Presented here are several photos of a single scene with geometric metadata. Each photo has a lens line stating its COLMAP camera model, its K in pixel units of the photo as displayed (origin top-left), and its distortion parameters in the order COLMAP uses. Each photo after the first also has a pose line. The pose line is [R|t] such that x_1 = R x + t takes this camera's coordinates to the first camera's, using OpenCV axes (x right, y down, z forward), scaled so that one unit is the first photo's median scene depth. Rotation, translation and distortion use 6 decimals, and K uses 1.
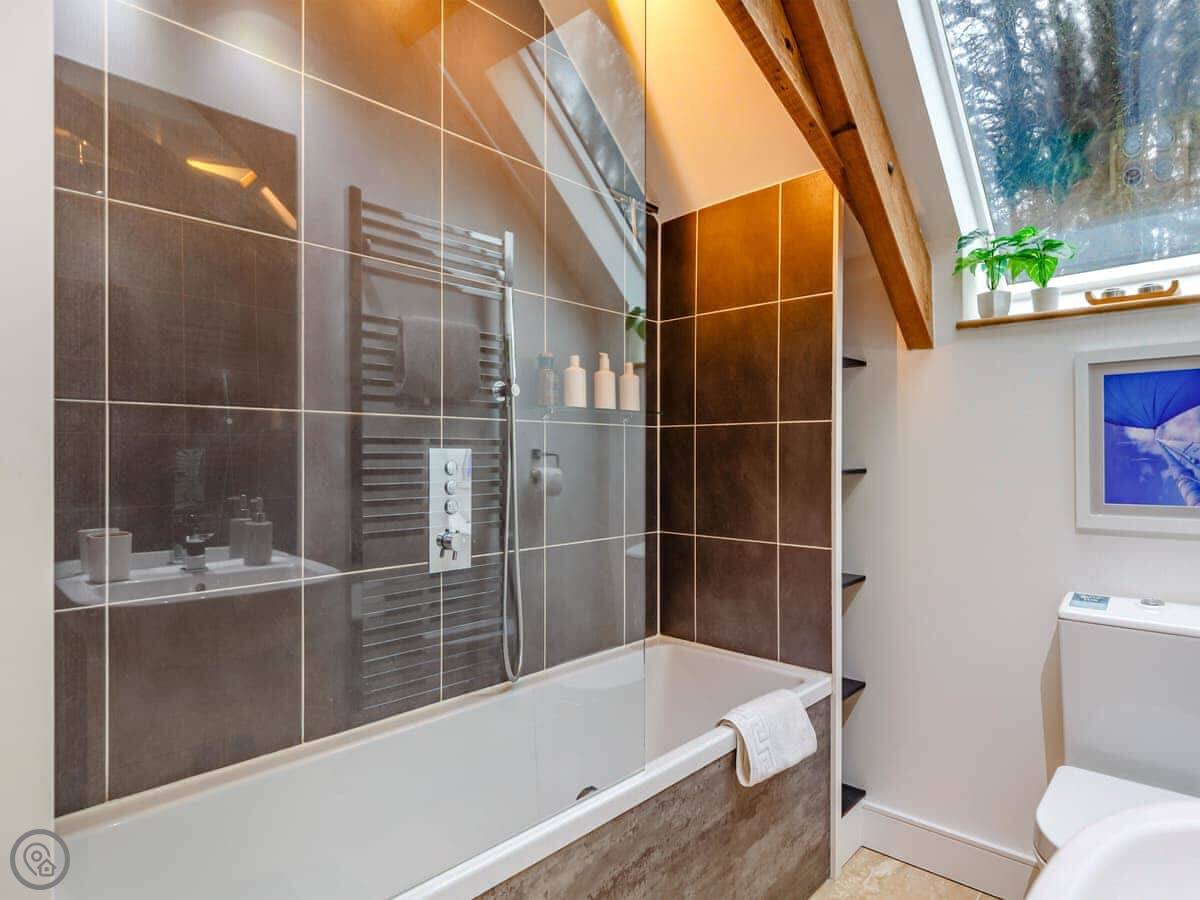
lens RADIAL K [[720.4, 0, 604.1], [0, 720.4, 453.4], [0, 0, 1]] dist [0.003396, 0.002788]
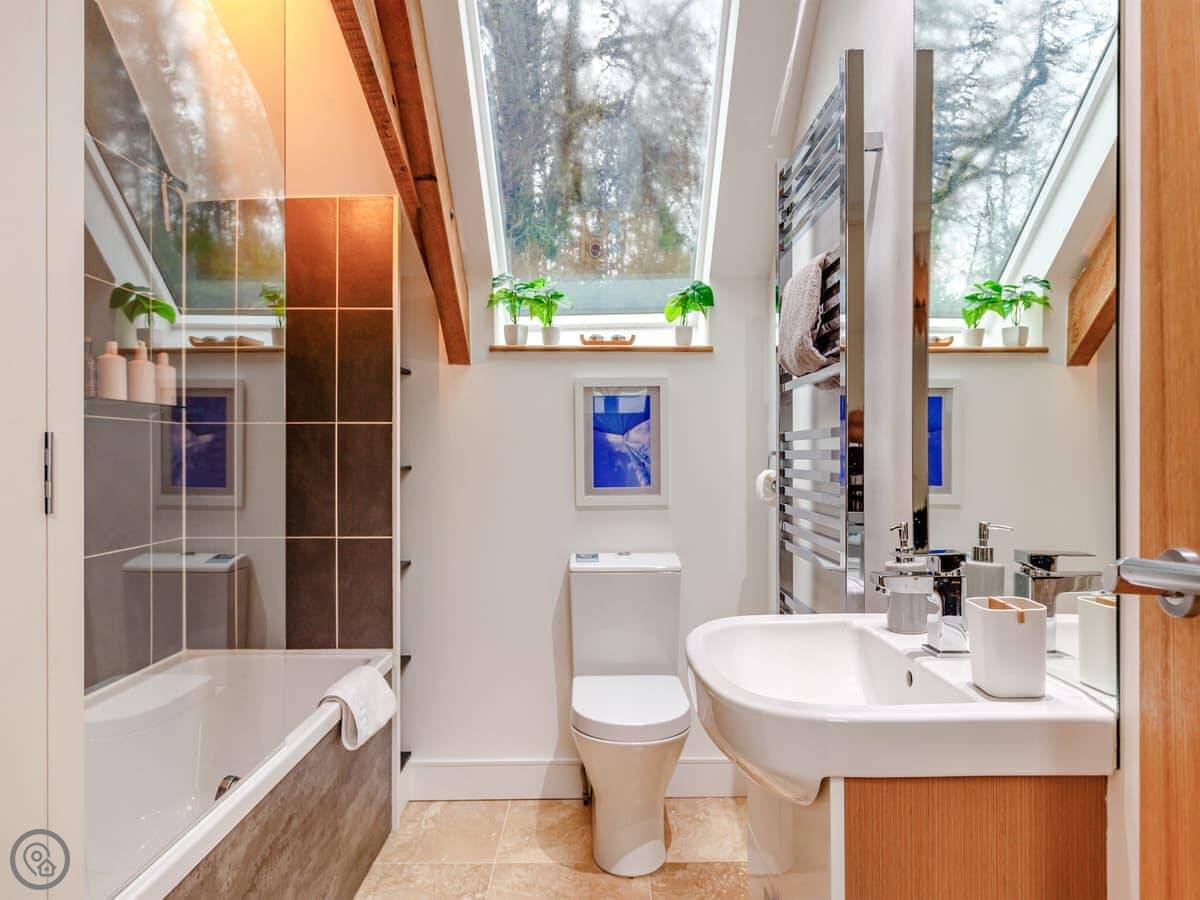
lens RADIAL K [[720.4, 0, 598.7], [0, 720.4, 450.4], [0, 0, 1]] dist [0.003396, 0.002788]
pose [[0.776142, 0.002418, 0.630554, -0.176983], [0.000478, 0.999990, -0.004423, 0.003104], [-0.630559, 0.003734, 0.776133, -0.089256]]
